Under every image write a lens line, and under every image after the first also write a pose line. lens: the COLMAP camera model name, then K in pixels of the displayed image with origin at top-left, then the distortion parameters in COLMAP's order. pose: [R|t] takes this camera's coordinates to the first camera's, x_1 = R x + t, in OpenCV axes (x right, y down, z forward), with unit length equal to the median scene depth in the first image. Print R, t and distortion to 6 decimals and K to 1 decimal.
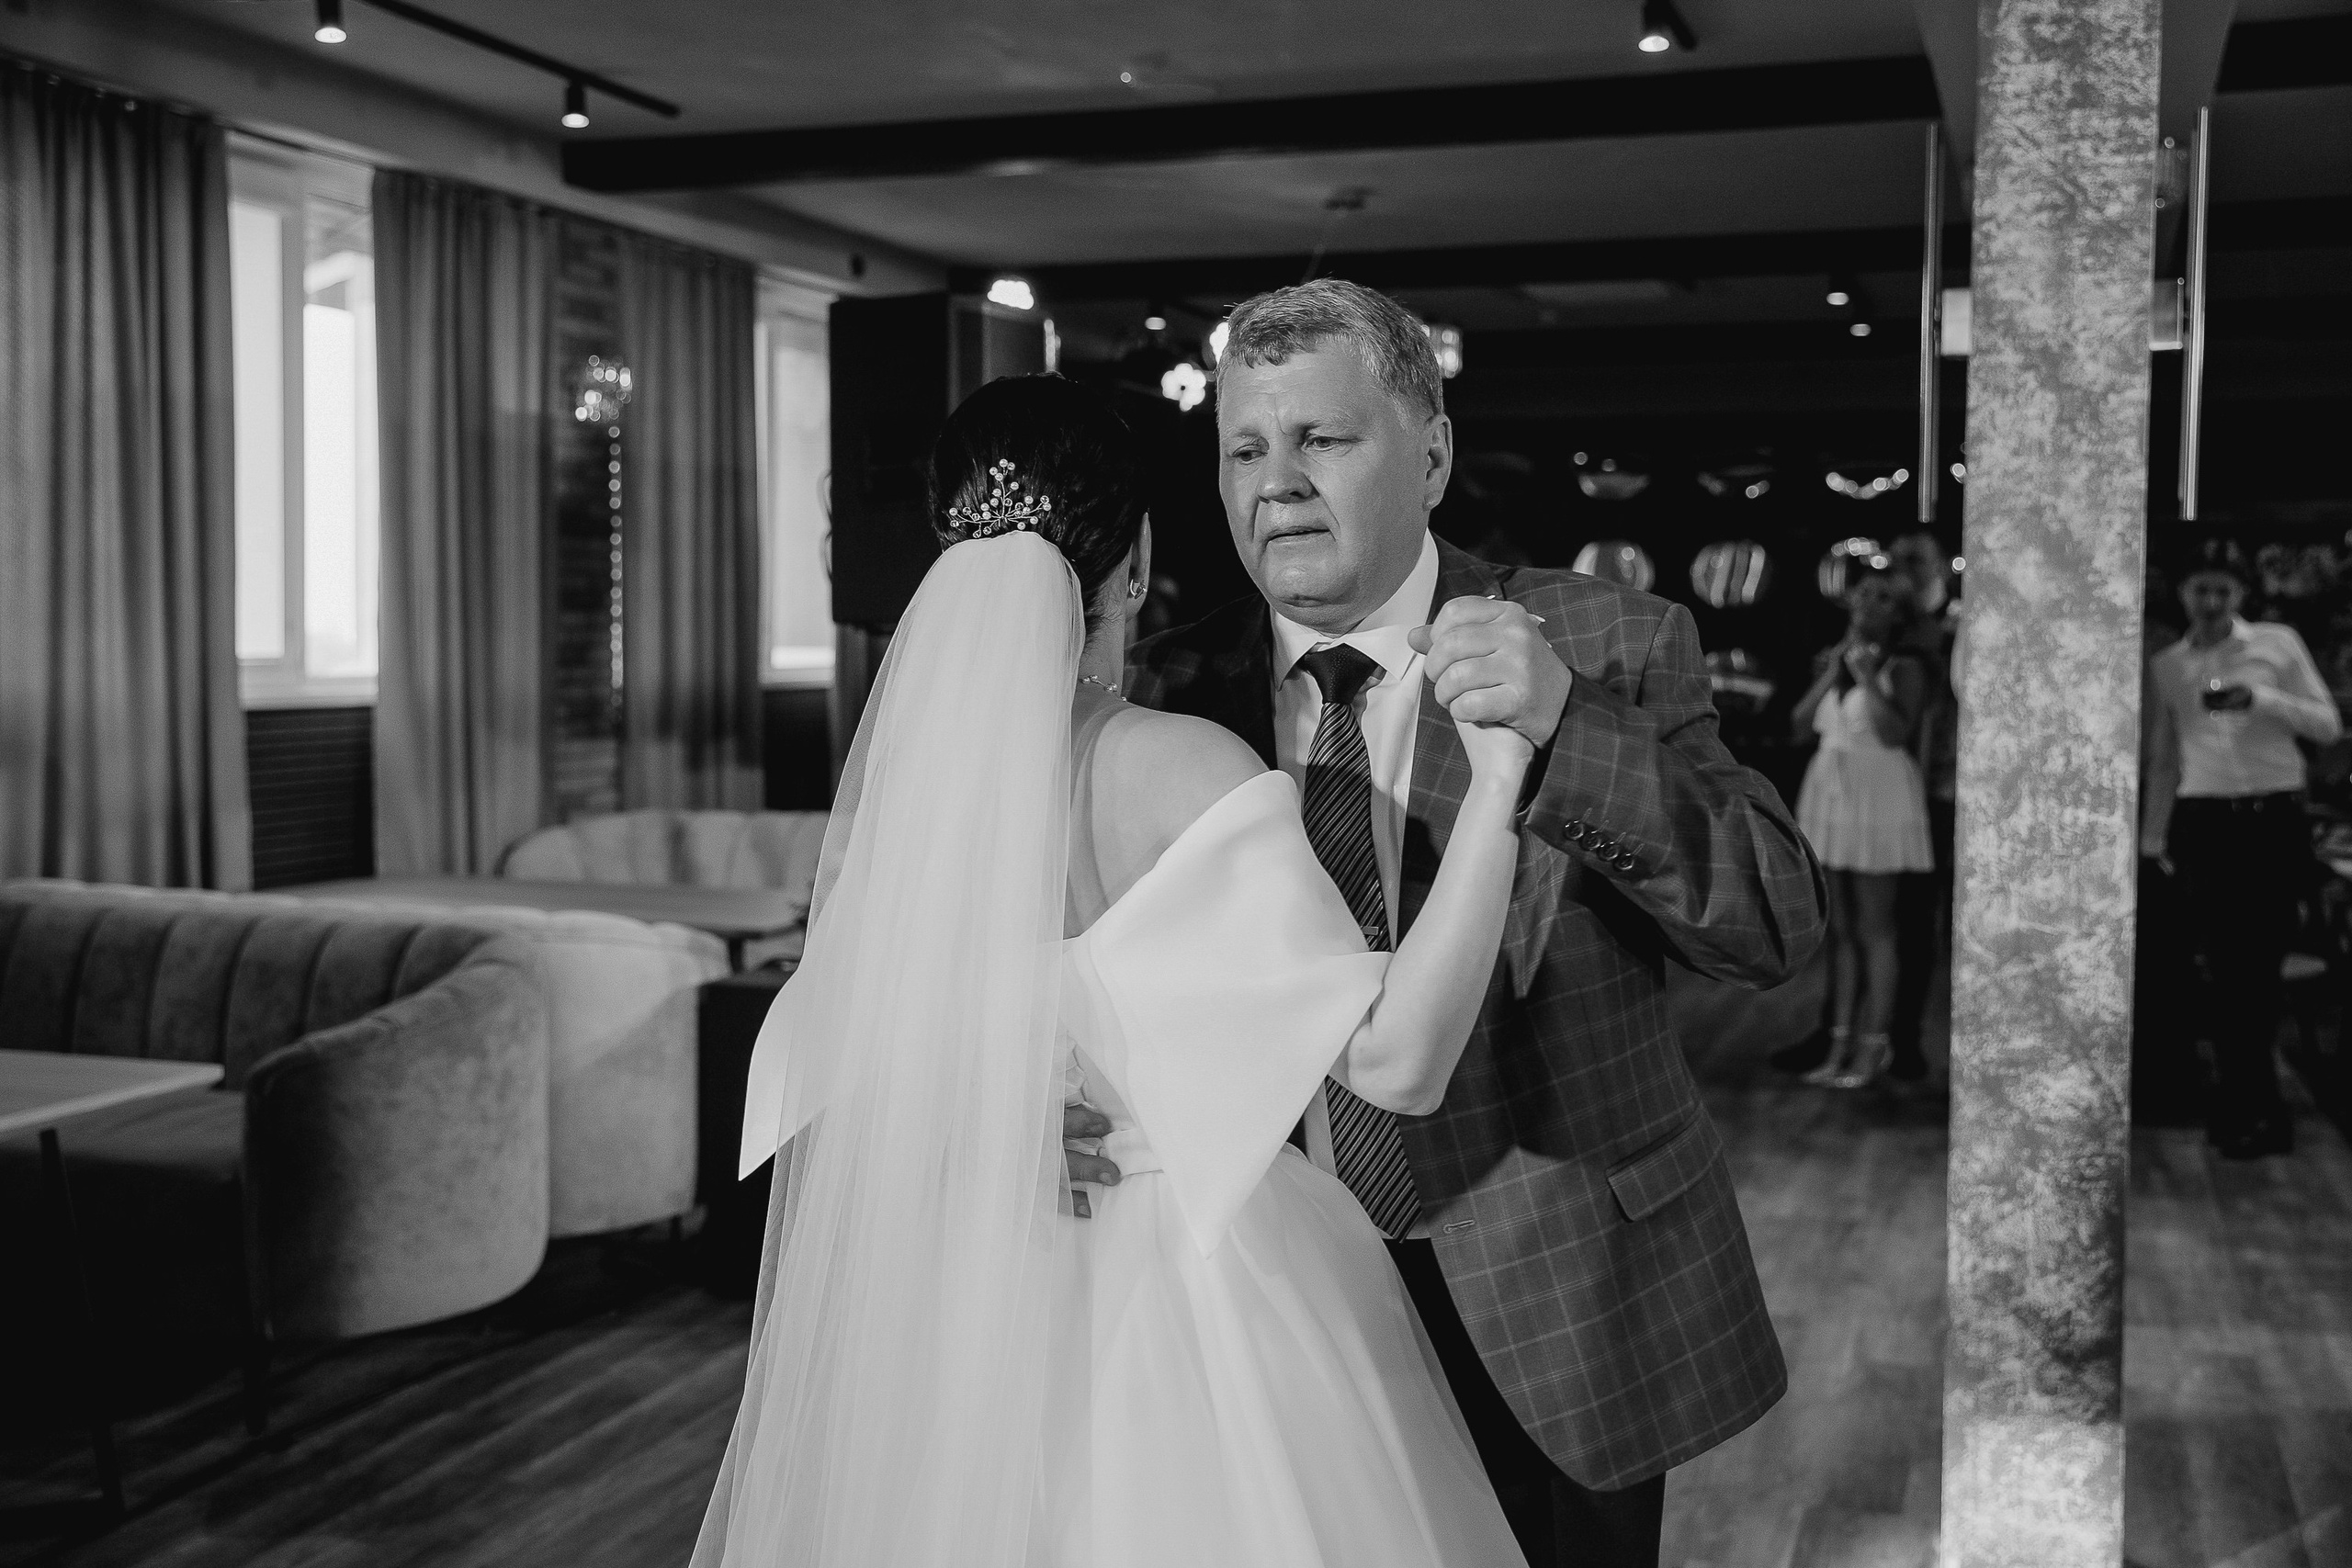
lens RADIAL K [[2535.9, 0, 1204.6], [0, 2535.9, 787.8], [0, 0, 1]] dist [0.012813, 0.029816]
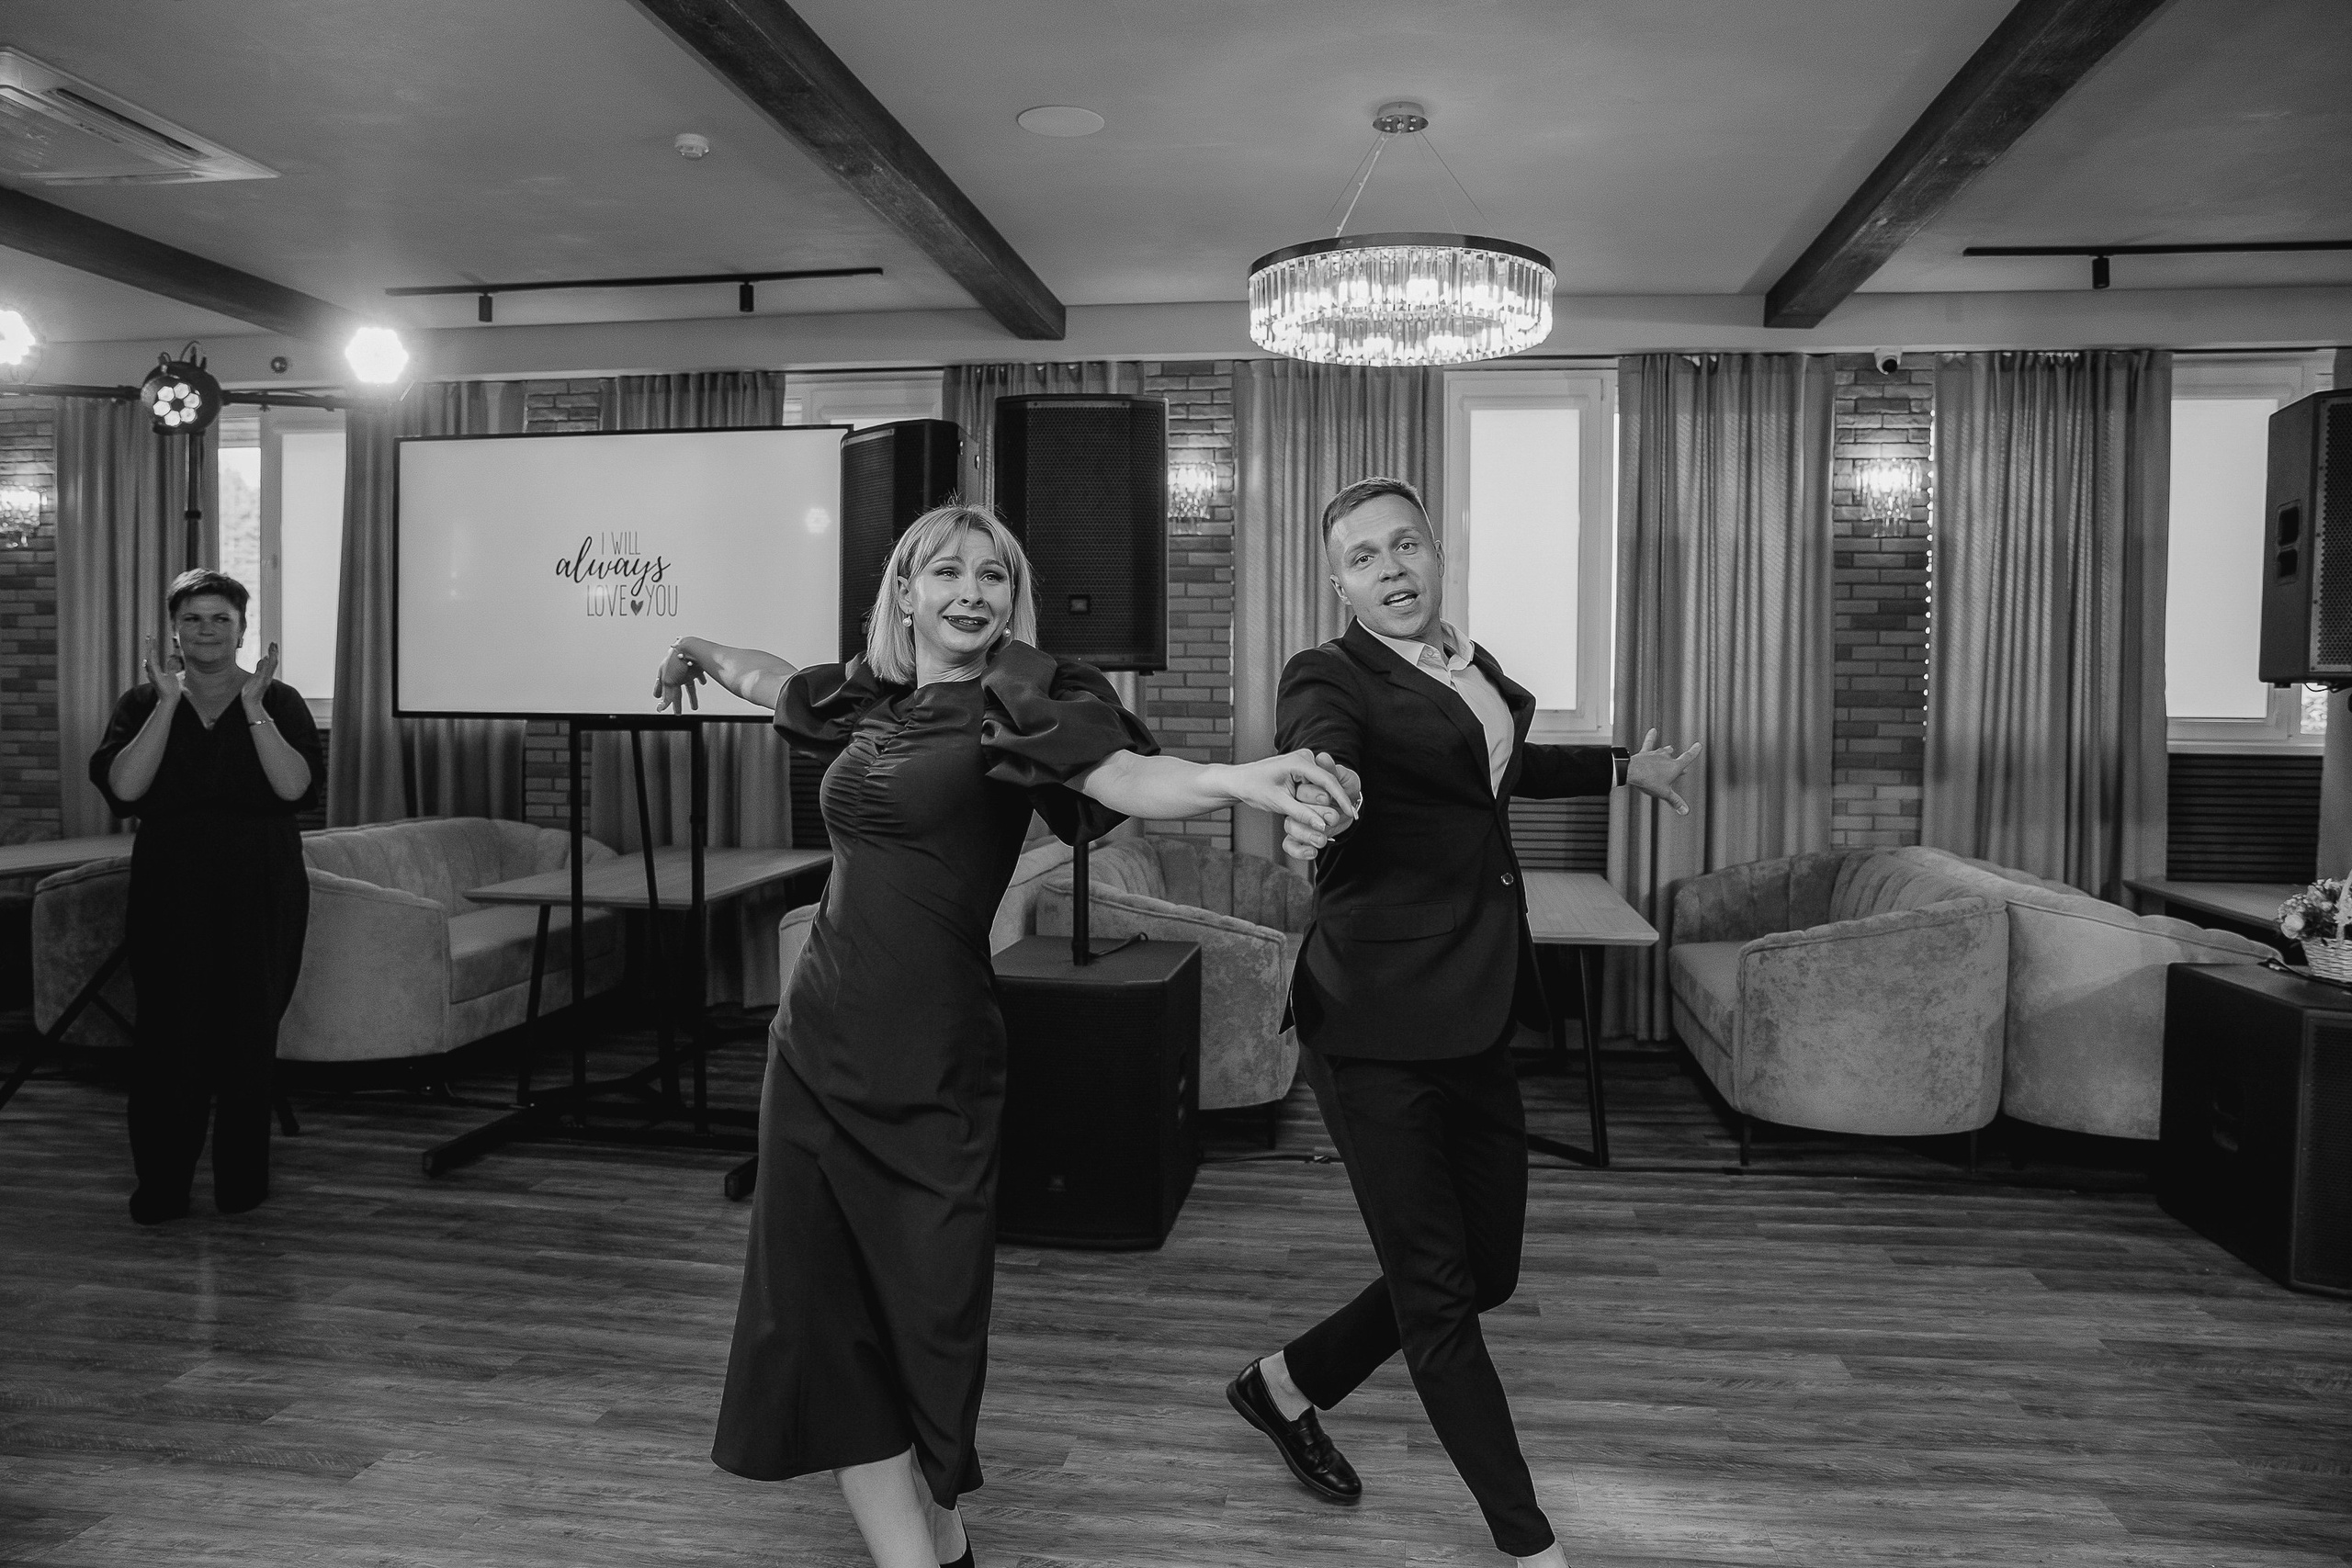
lens RADIAL K [[1637.5, 0, 1181.3], [0, 1637.5, 775.8], [0, 0, 1]] dist [-0.113294, 0.088039]
pose [[0.188465, 0.041761, -0.981192, 0.730943], [-0.069654, 0.997148, 0.029061, -0.009199], [0.979607, 0.062866, 0.190836, 0.525926]]
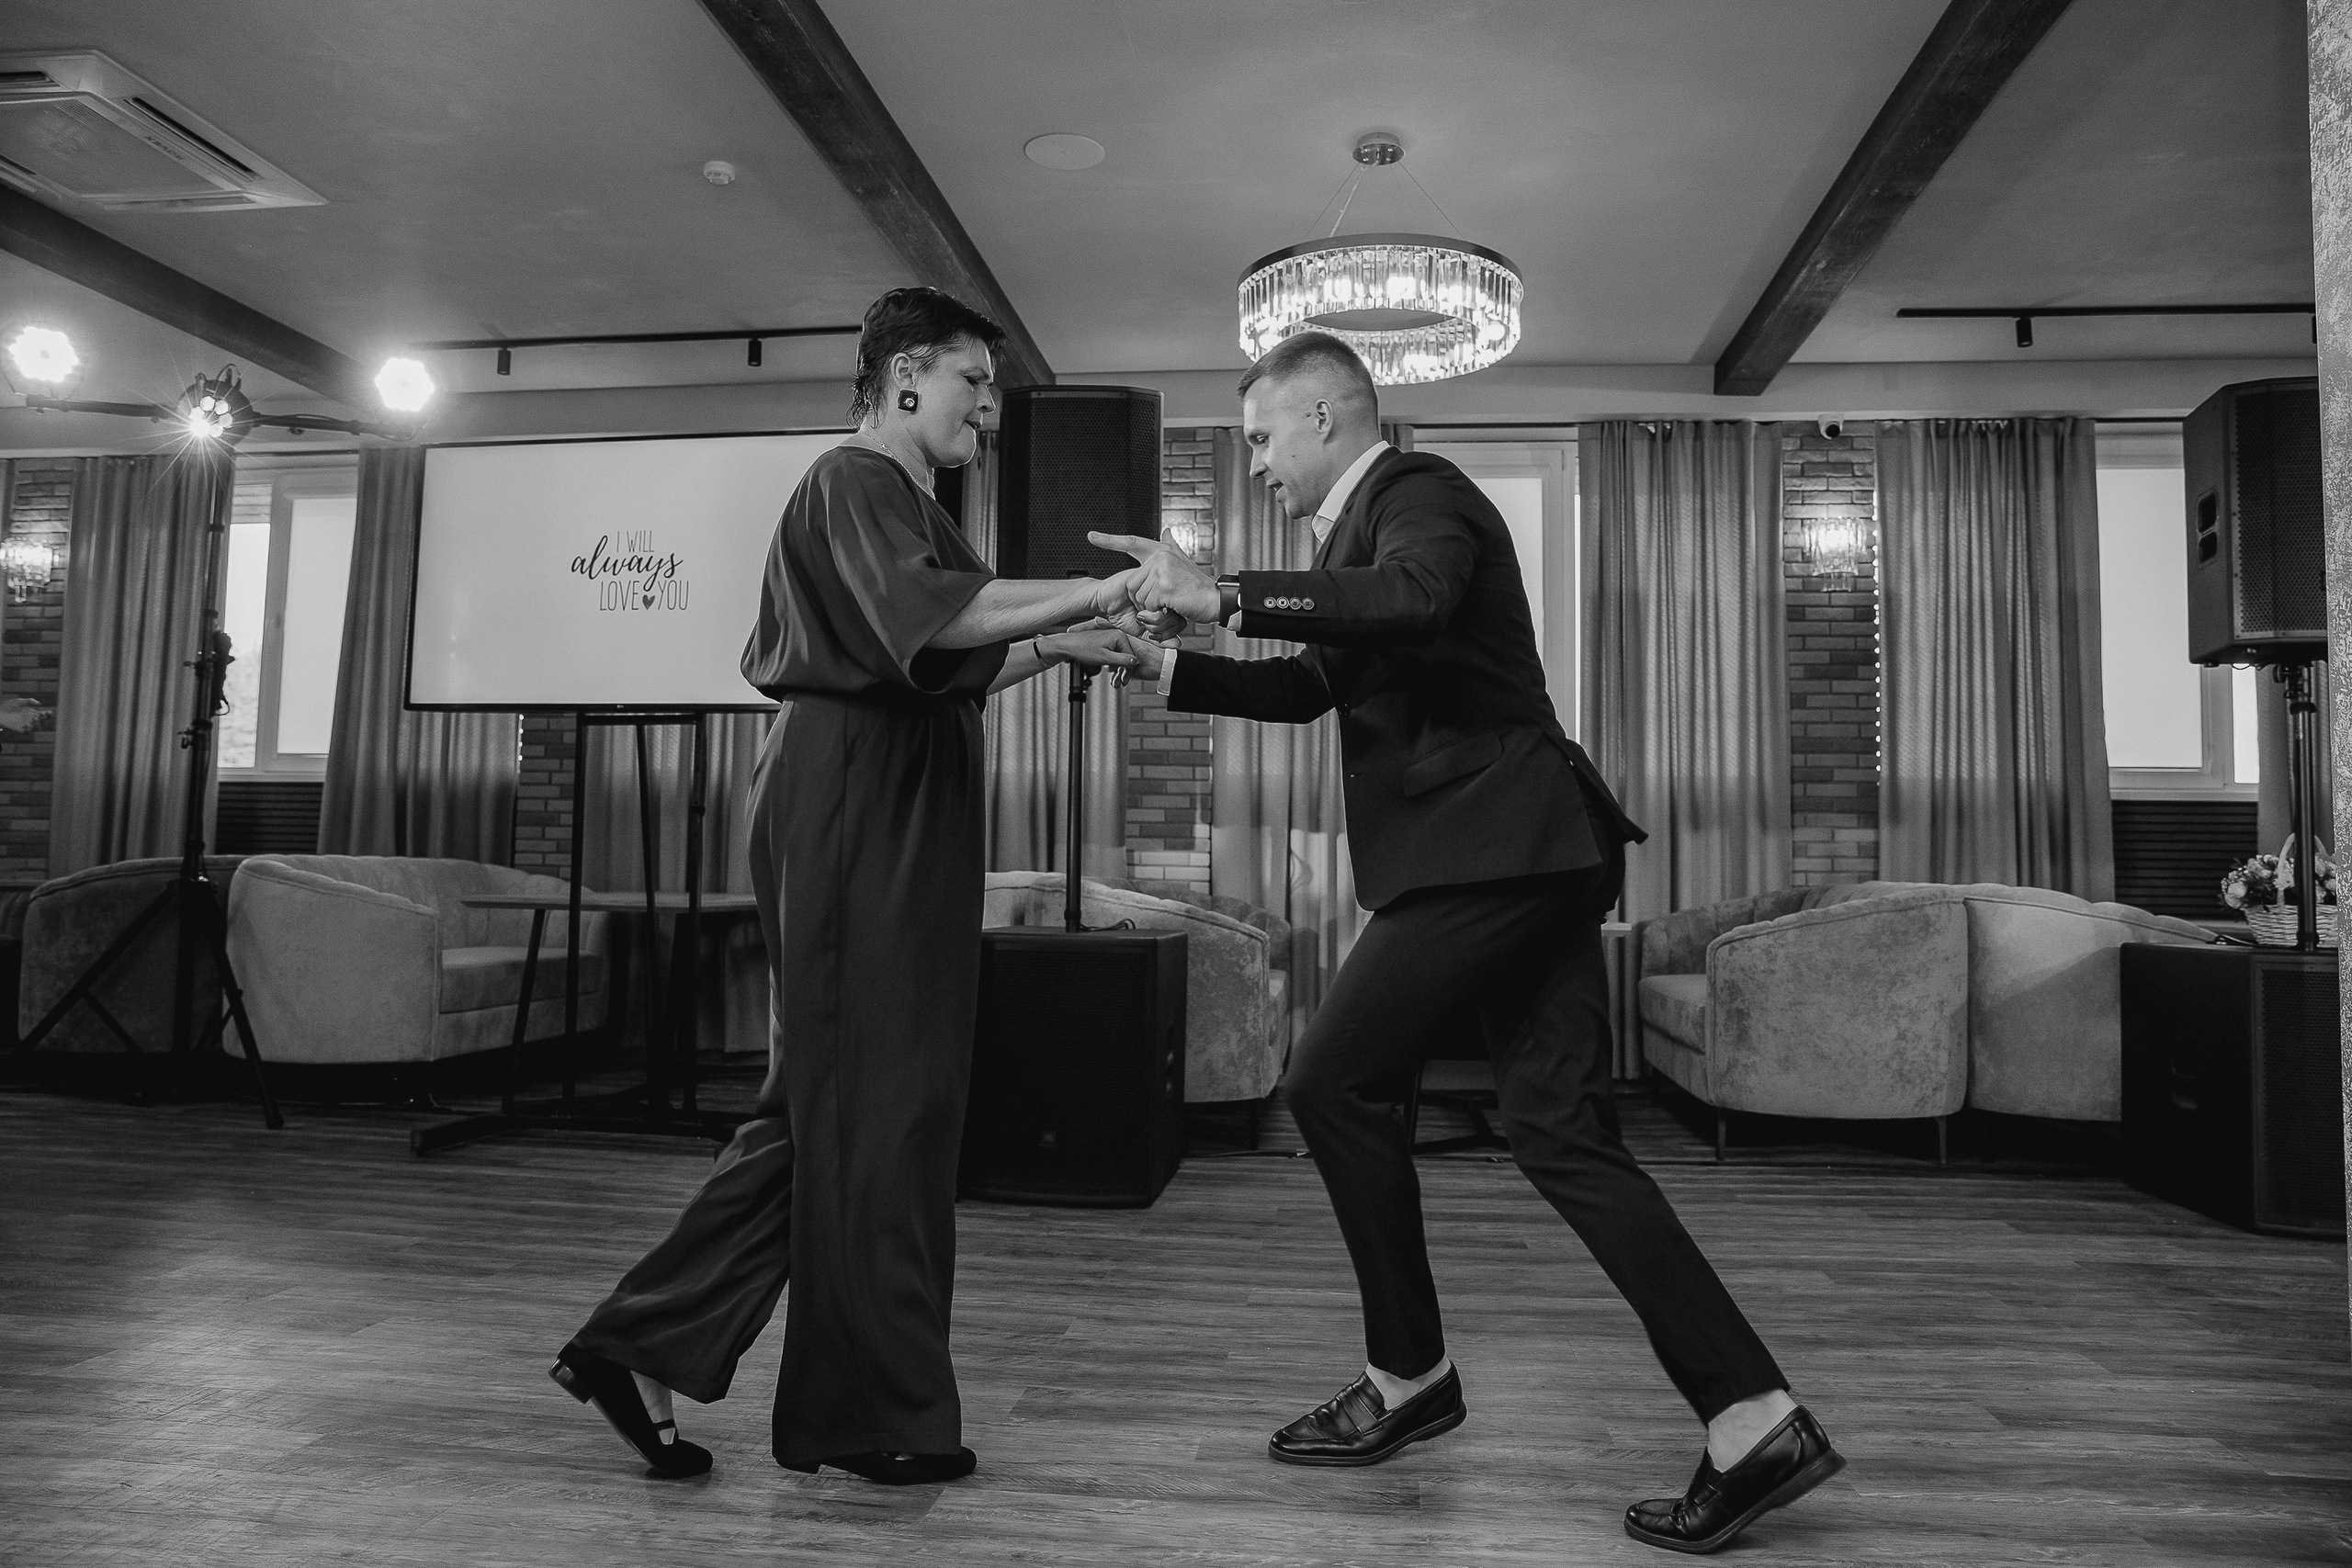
lens RADIAL K [[1624.6, 0, 1176.0], [0, 1624.6, 784.0], [0, 0, 1]] dist [-0.113705, 0.089334]
pose [[0.208962, -0.062118, -0.975949, 0.760955], [-0.076779, 0.993858, -0.079698, 0.144725], [0.974905, 0.091586, 0.202909, 0.509172]]
